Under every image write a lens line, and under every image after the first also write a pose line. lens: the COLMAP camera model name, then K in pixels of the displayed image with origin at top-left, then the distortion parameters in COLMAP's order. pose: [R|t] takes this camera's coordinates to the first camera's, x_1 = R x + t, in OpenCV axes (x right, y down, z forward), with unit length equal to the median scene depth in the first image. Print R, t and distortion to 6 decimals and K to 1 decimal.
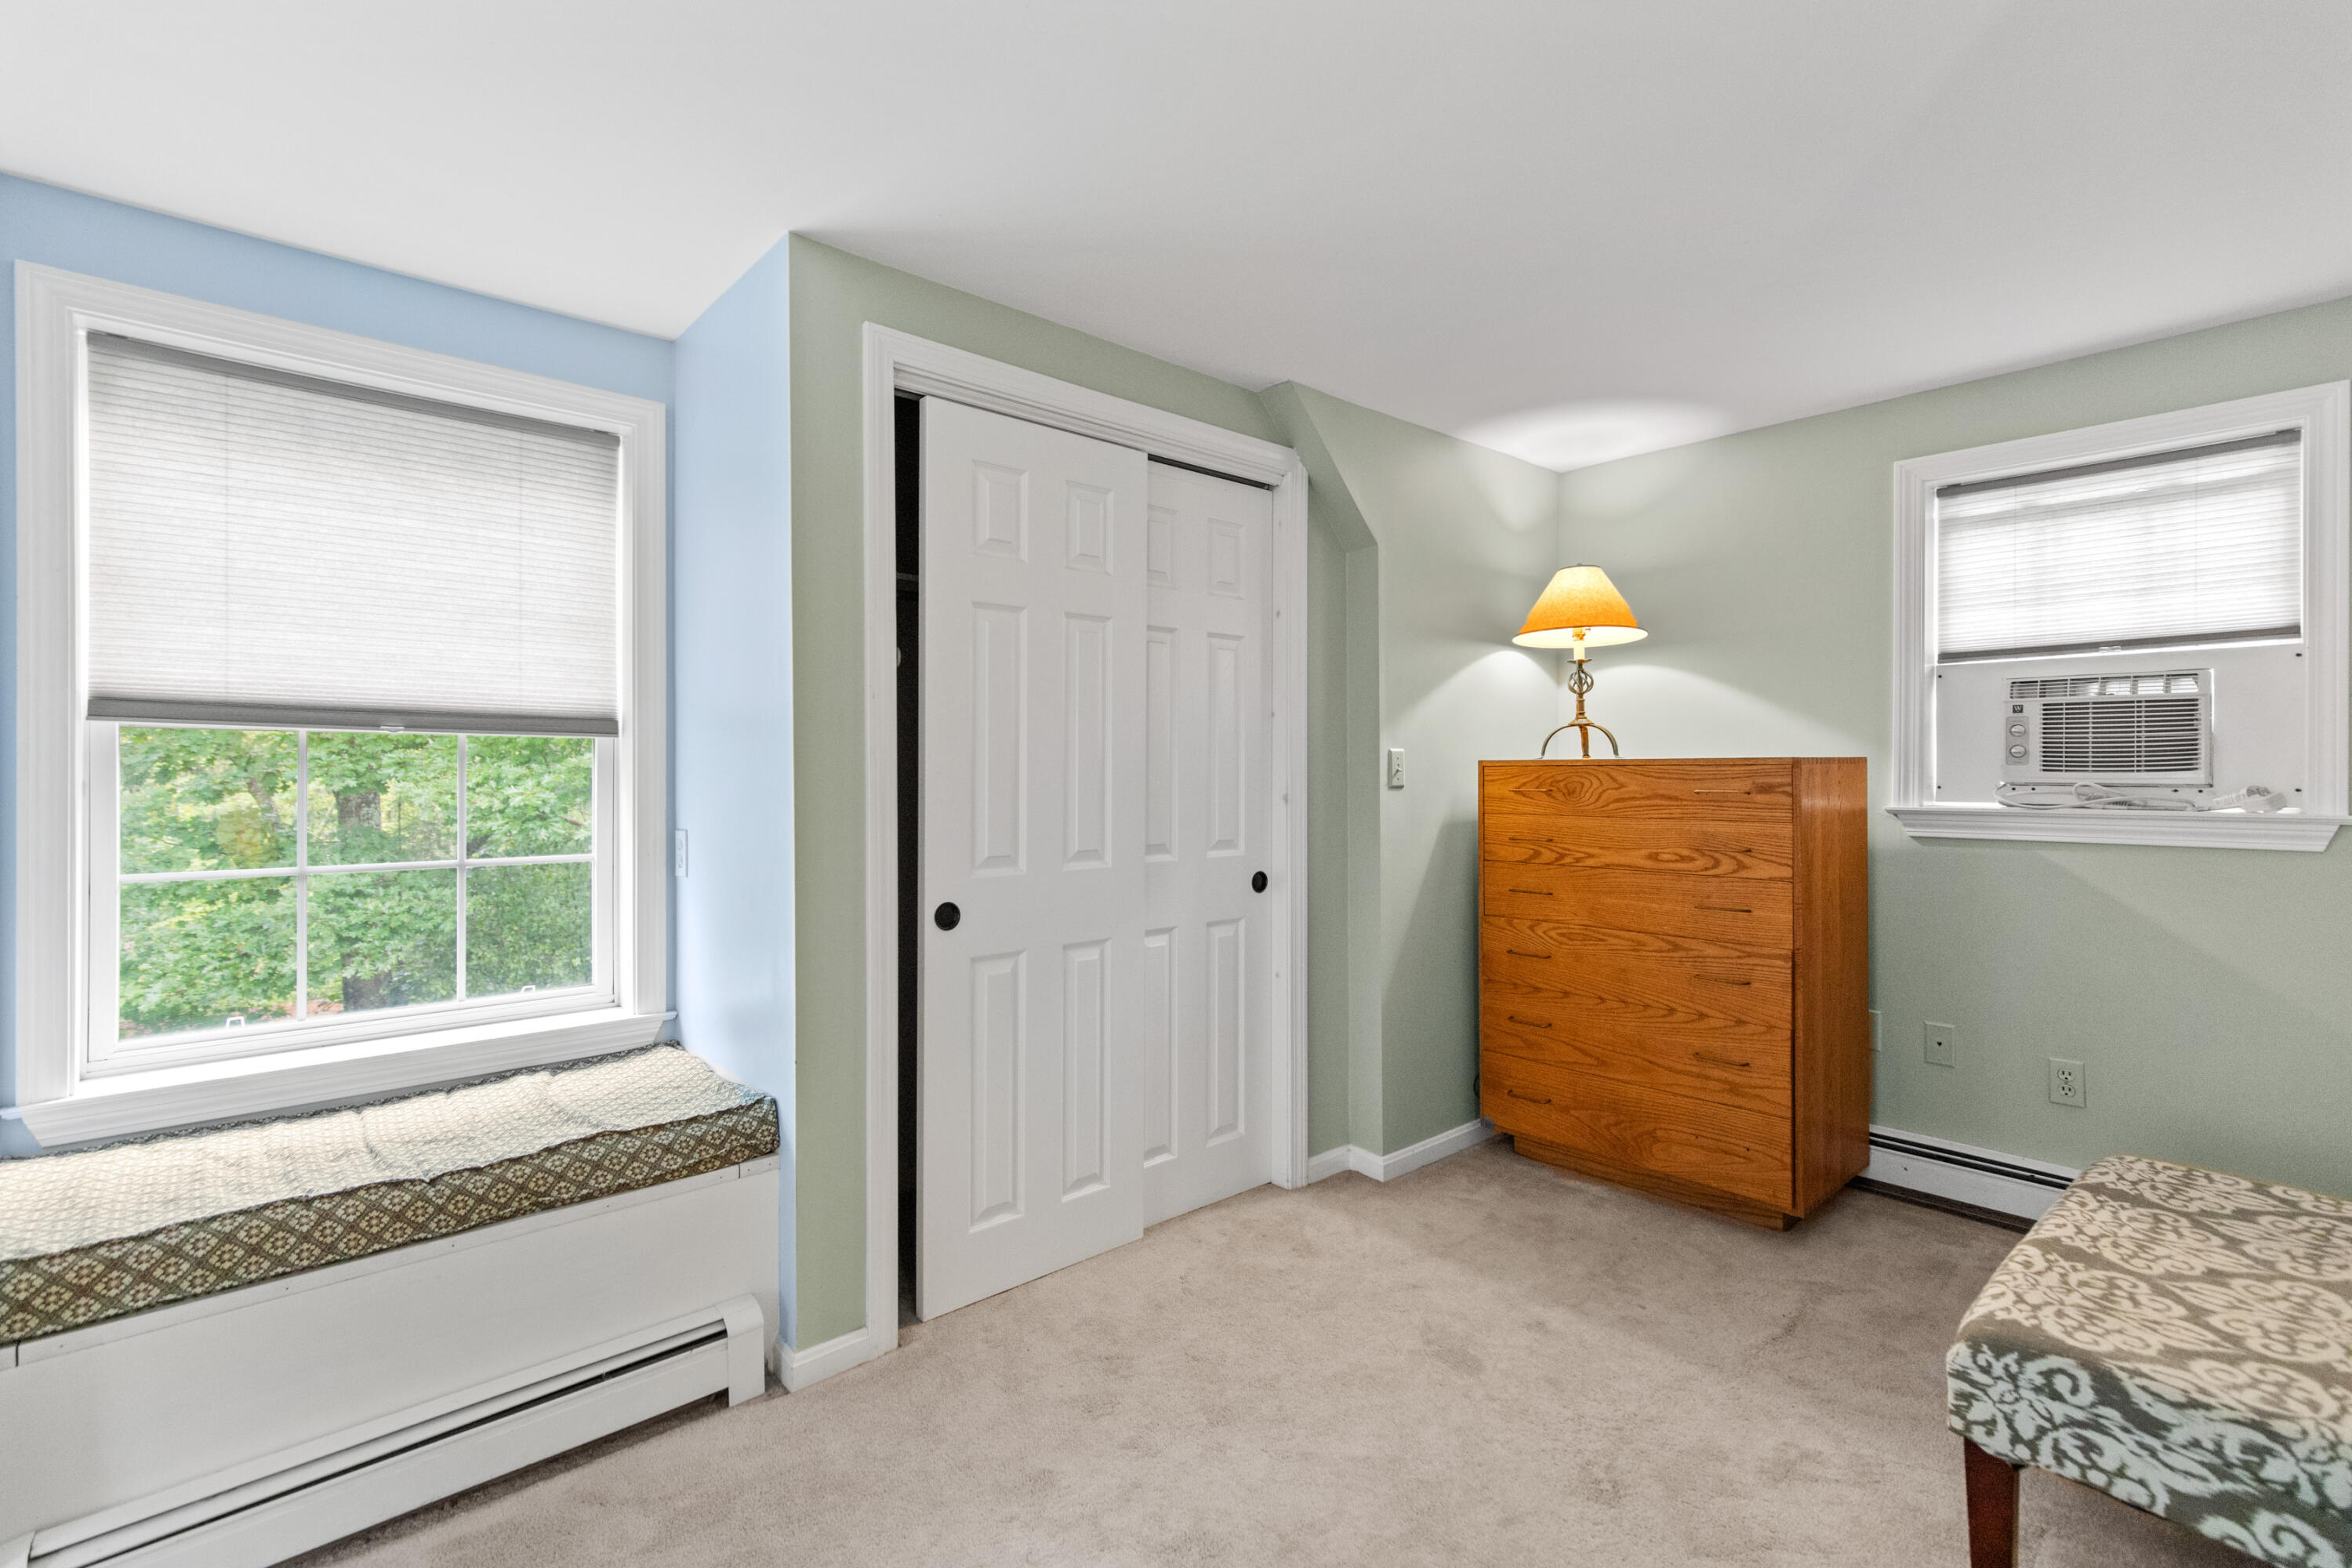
lens RADIAL K [[1050.7, 0, 1188.1], [0, 1050.7, 768.6], [0, 0, 1]] dist [0.006811, -0.000205]
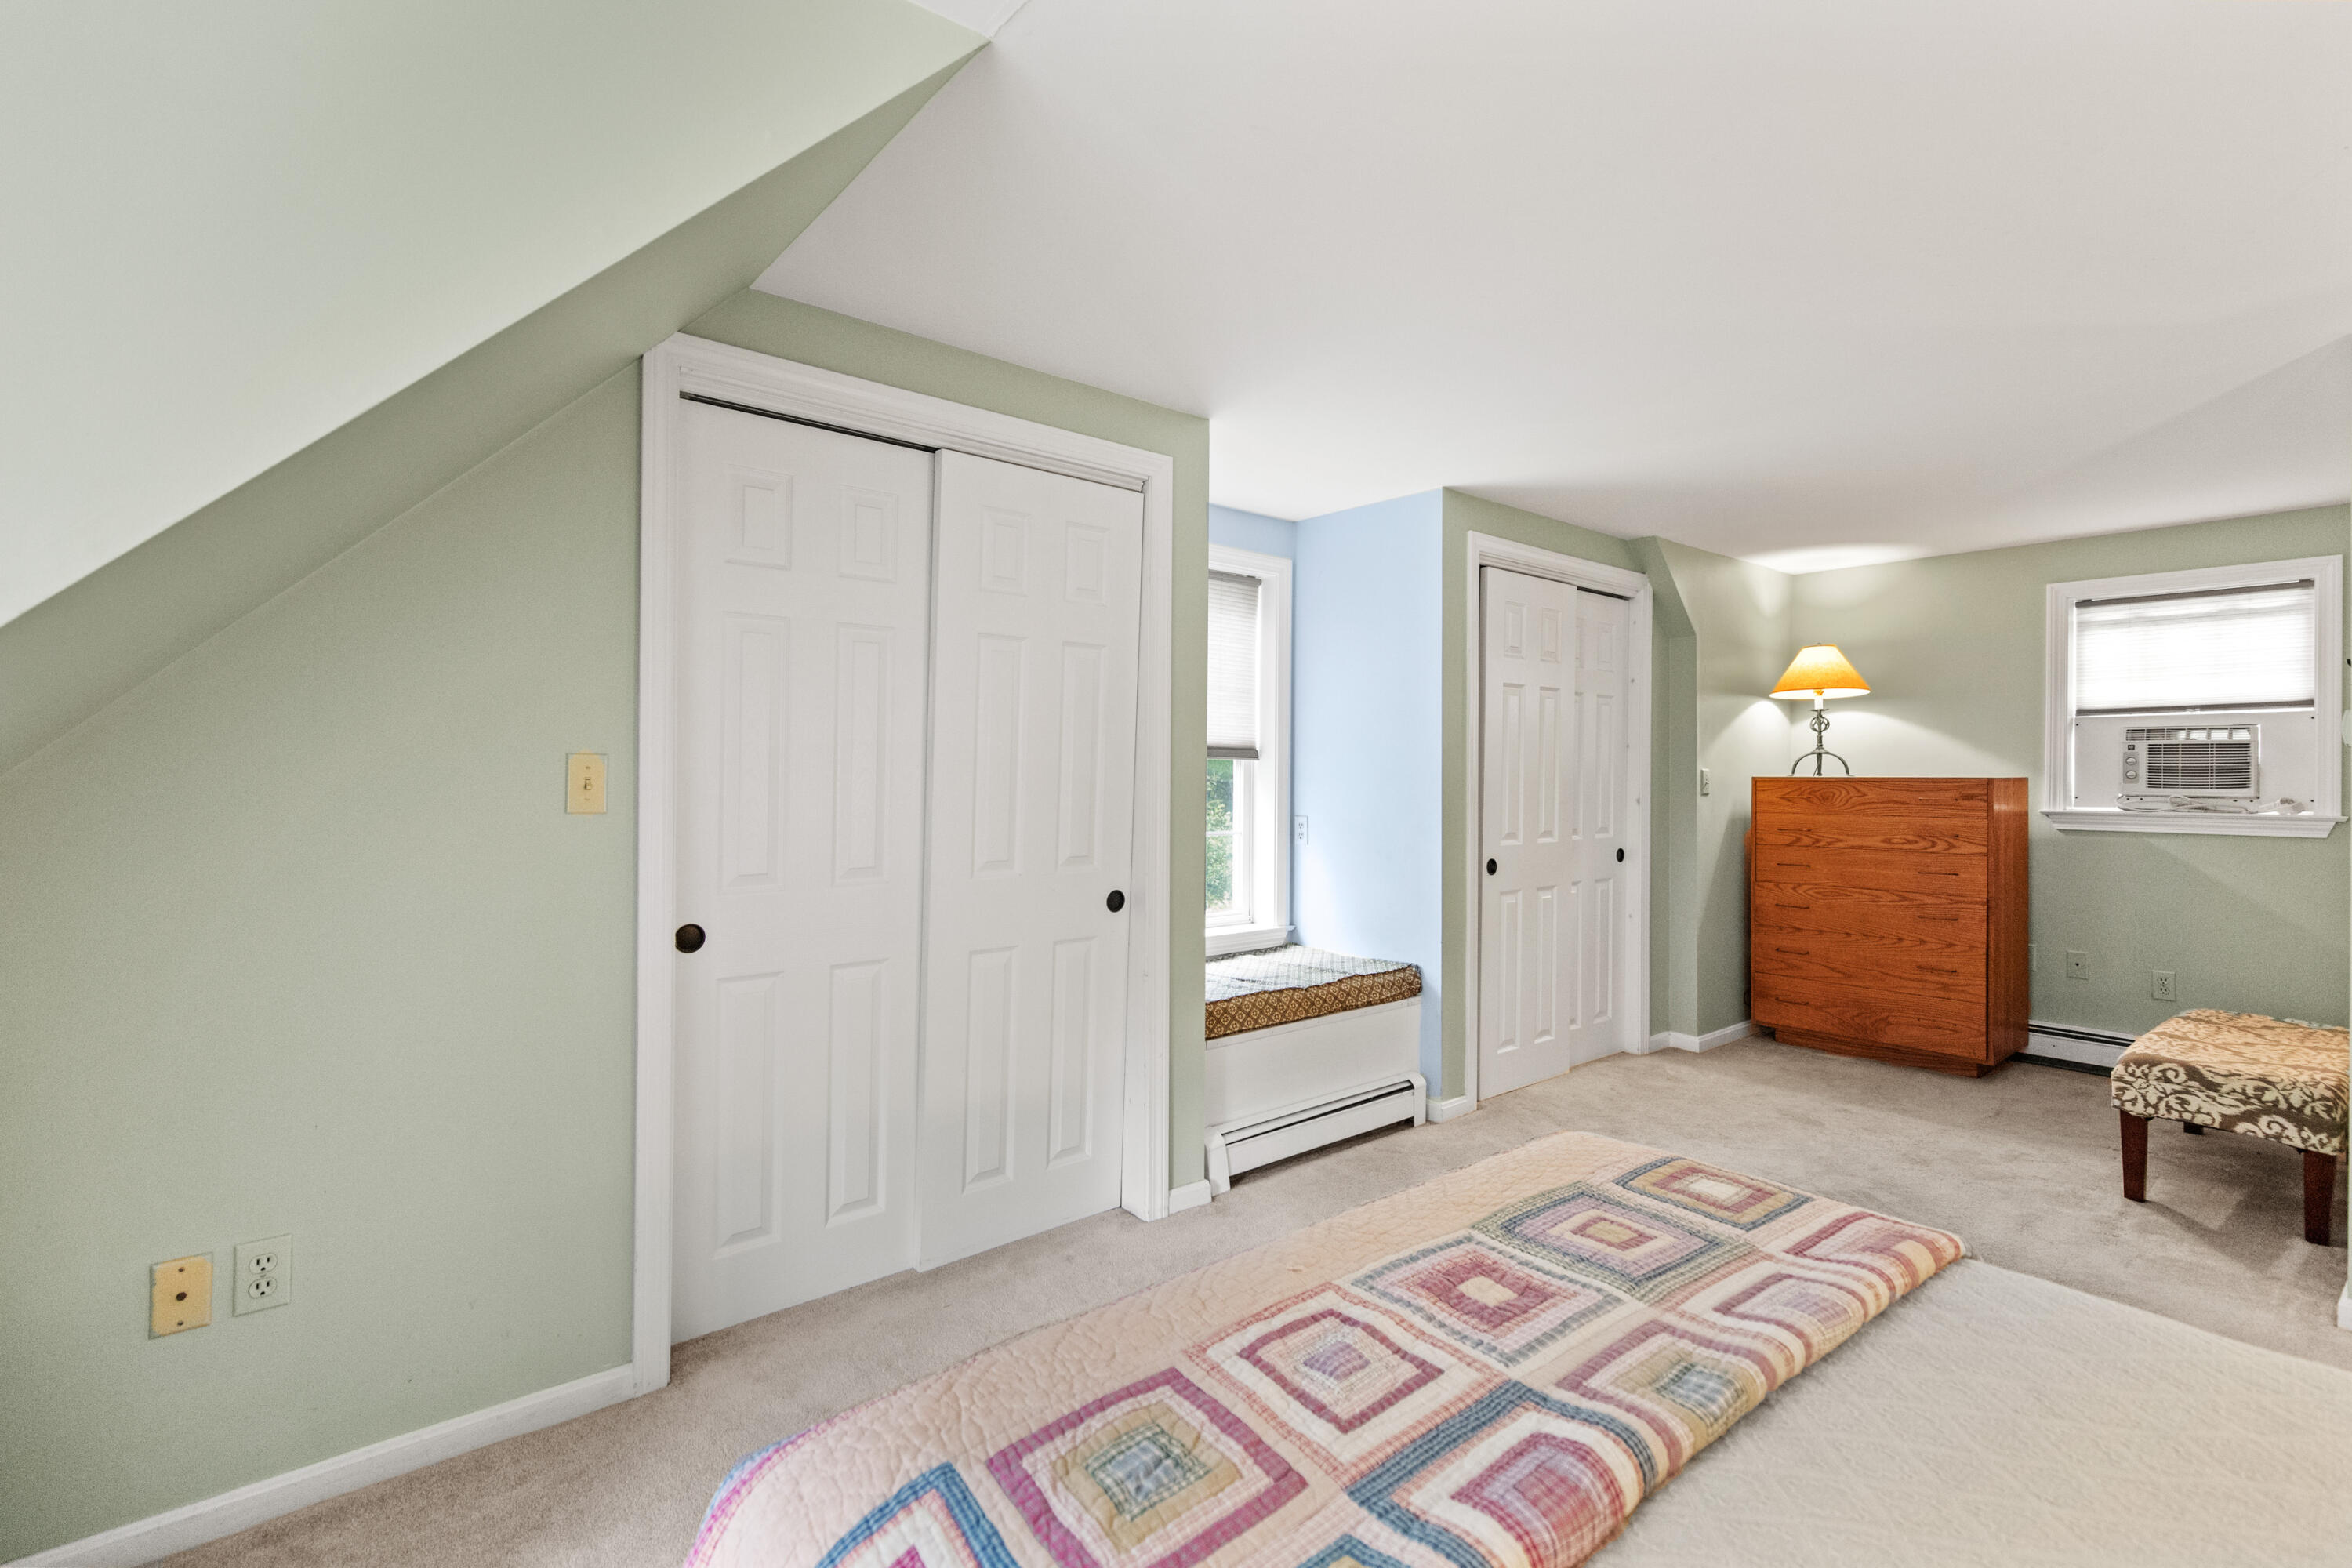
lens RADIAL K [[1058.3, 0, 1188.6], [0, 1058.3, 769.0], [0, 0, 1]] dist [0.005772, 0.000062]
pose [[0.999301, 0.007696, -0.036594, -0.575872], [-0.007908, 0.999953, -0.005654, -0.005153], [0.036549, 0.005939, 0.999314, -0.651666]]
